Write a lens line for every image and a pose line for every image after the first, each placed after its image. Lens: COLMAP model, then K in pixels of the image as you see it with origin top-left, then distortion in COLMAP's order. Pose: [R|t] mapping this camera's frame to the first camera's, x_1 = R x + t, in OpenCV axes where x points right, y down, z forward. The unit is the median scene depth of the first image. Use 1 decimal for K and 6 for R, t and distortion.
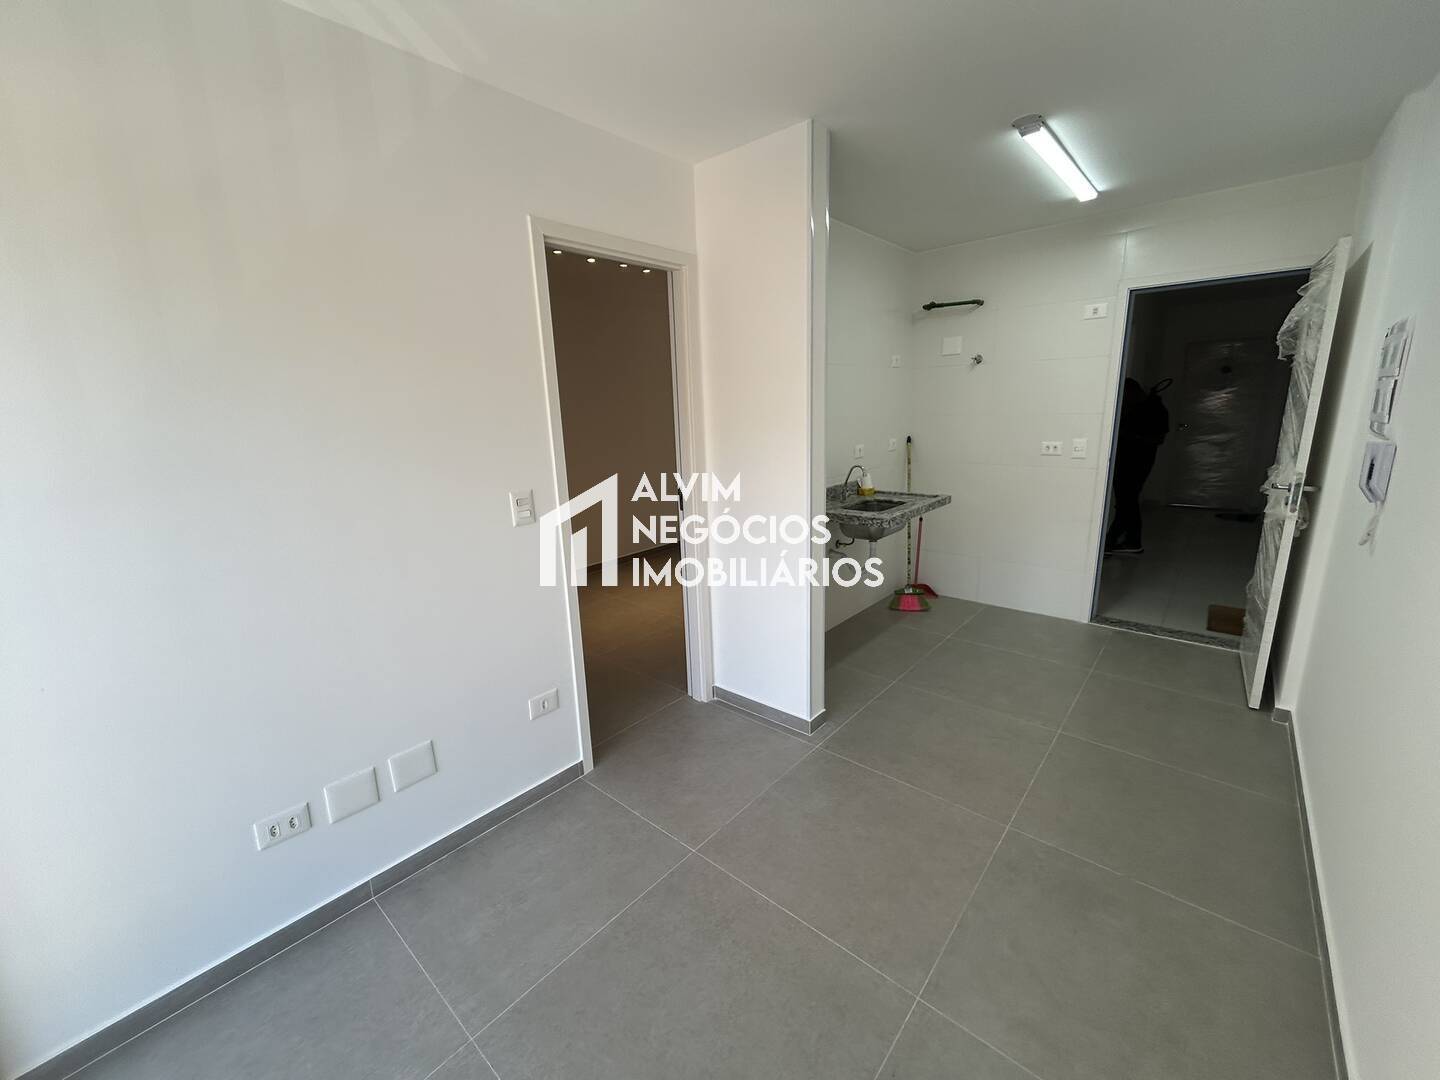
lens RADIAL K [[583.6, 0, 720.6], [0, 583.6, 540.4], [0, 0, 1]] dist [0.002085, 0.001111]
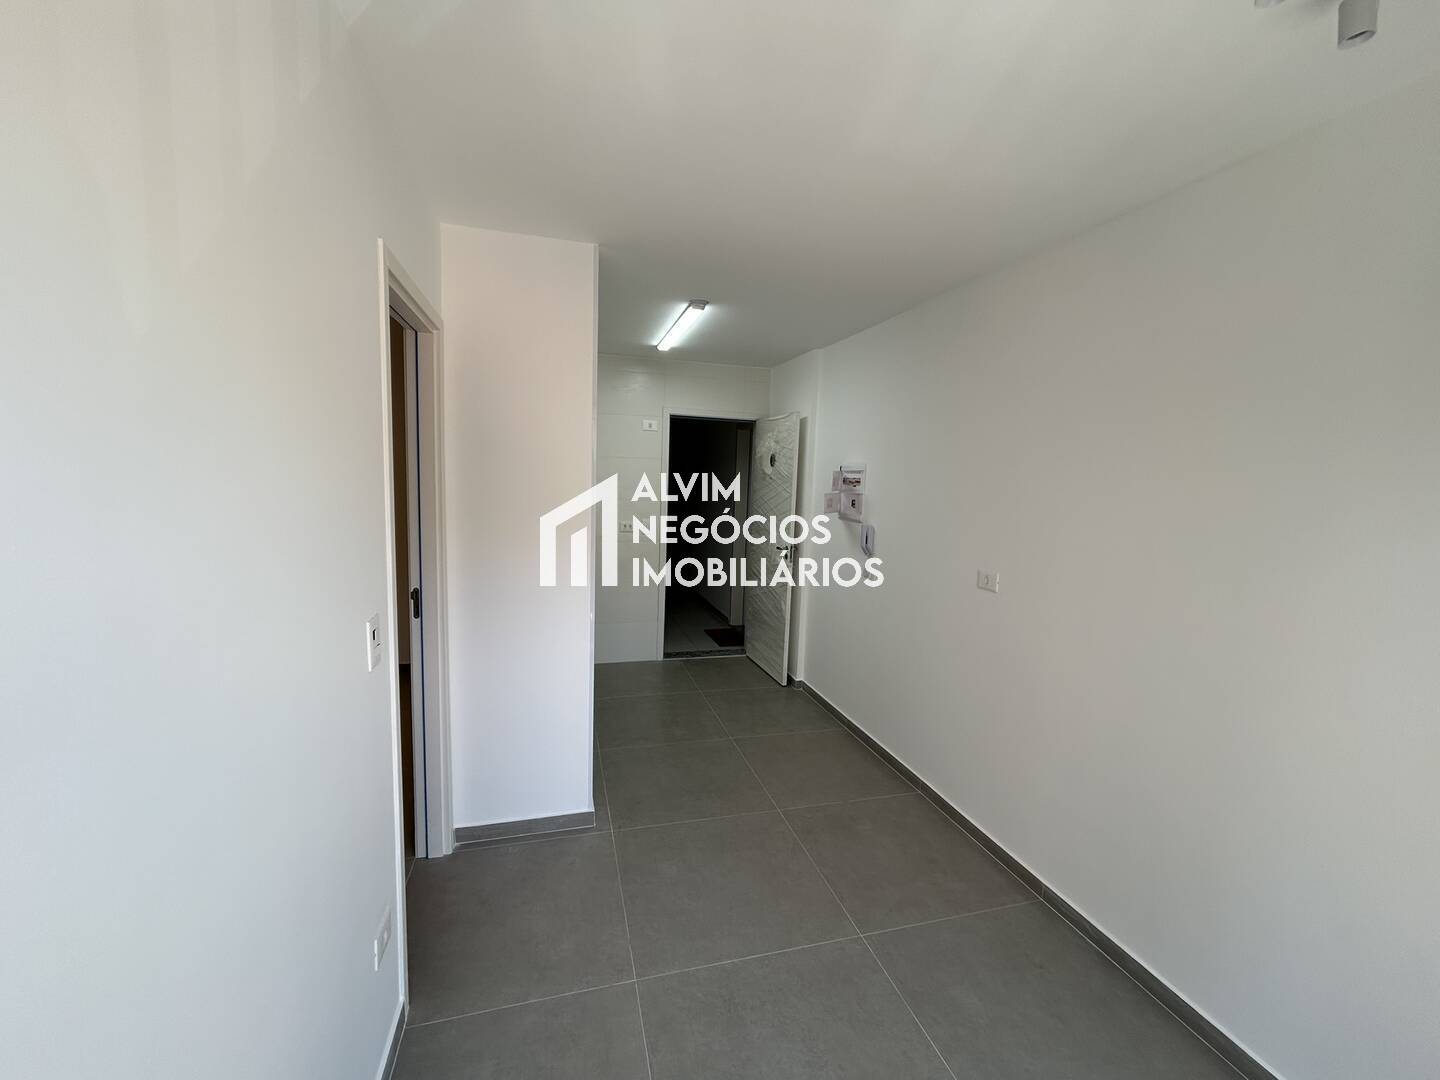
lens RADIAL K [[583.6, 0, 722.3], [0, 583.6, 541.1], [0, 0, 1]] dist [0.002085, 0.001111]
pose [[0.545018, -0.044356, 0.837250, -0.390604], [0.142945, 0.988895, -0.040662, -0.049355], [-0.826149, 0.141843, 0.545306, 0.163177]]
